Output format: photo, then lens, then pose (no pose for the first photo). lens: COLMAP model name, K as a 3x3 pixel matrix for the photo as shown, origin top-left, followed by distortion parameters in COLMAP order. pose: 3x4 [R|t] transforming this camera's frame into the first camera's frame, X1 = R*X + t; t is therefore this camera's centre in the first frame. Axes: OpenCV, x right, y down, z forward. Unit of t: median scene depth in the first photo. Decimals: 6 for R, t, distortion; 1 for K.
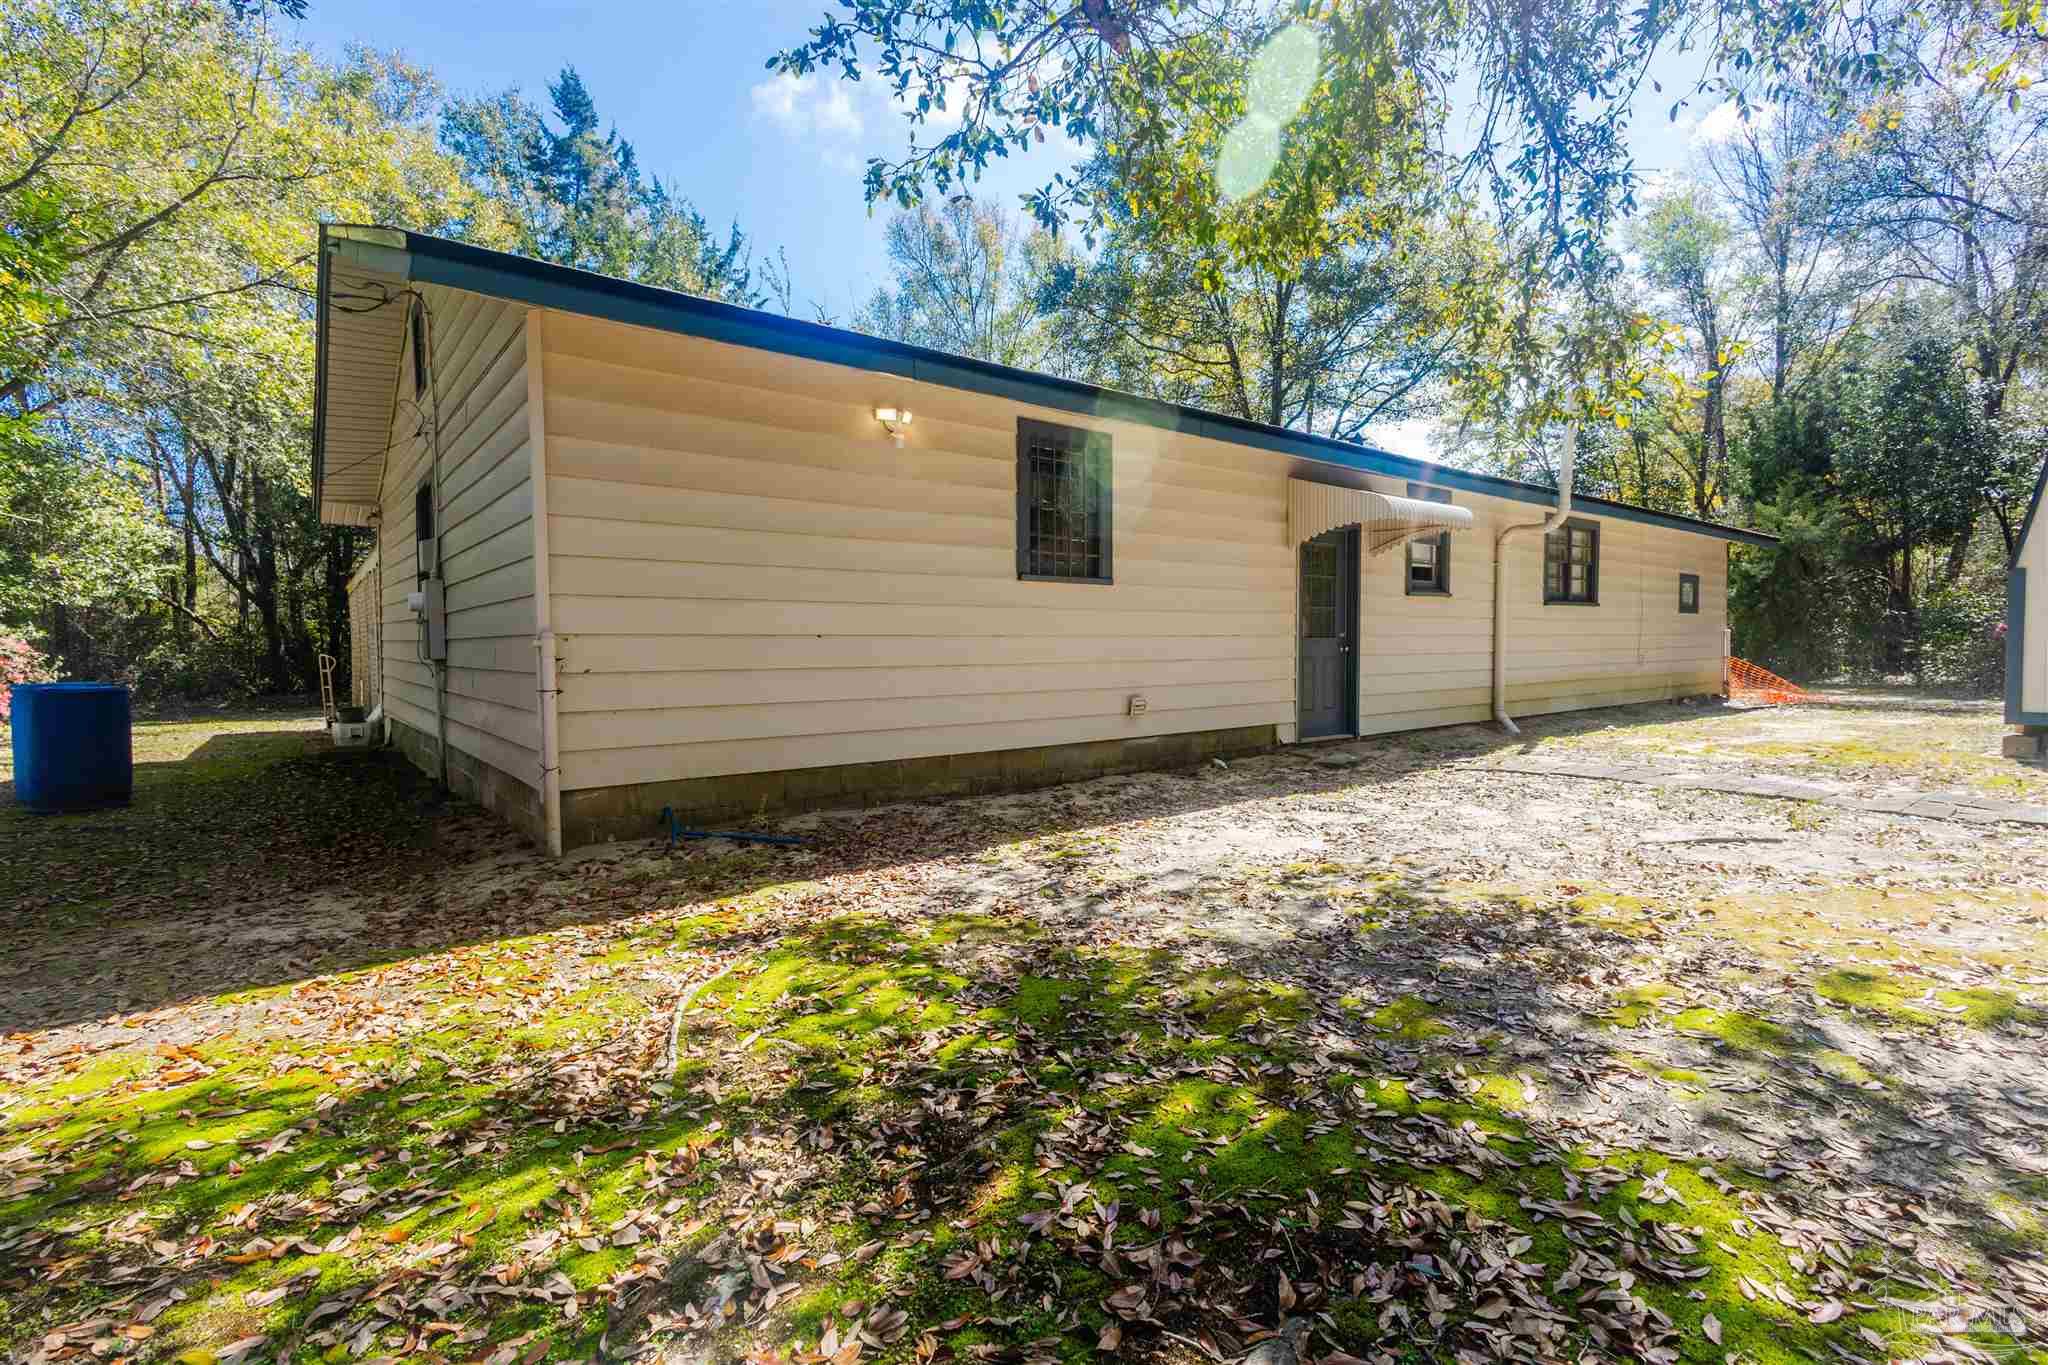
lens RADIAL K [[949.0, 0, 1024.0], [0, 949.0, 682.5], [0, 0, 1]] dist [0.002442, 0.000257]
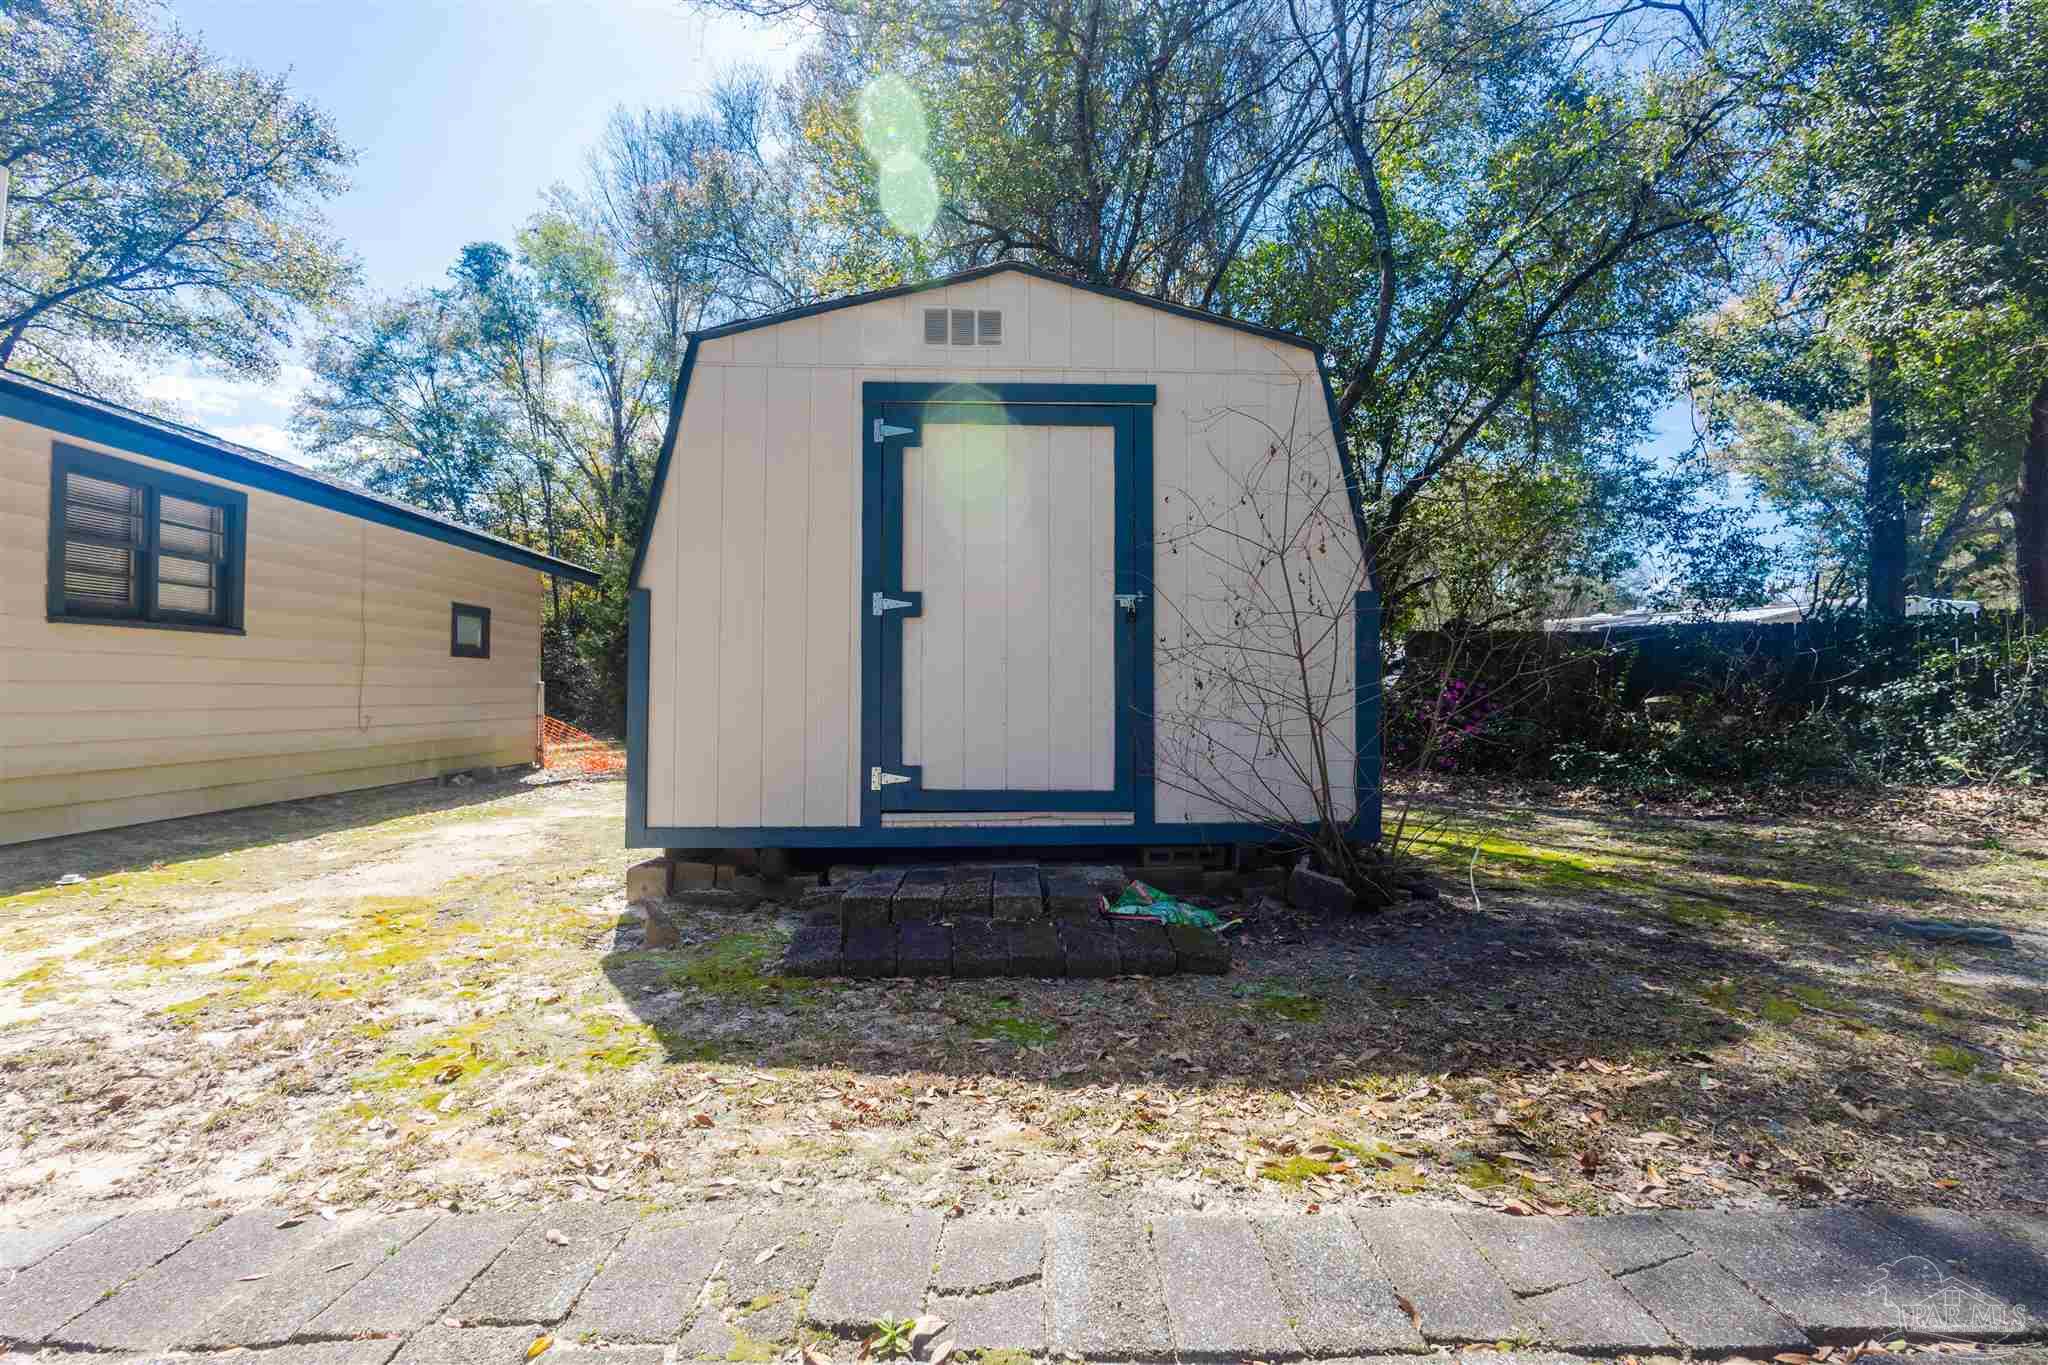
lens RADIAL K [[949.0, 0, 1024.0], [0, 949.0, 682.5], [0, 0, 1]] dist [0.002442, 0.000257]
pose [[0.573949, 0.026877, 0.818450, 0.352057], [0.015913, 0.998906, -0.043962, -0.015110], [-0.818737, 0.038256, 0.572893, 0.232825]]
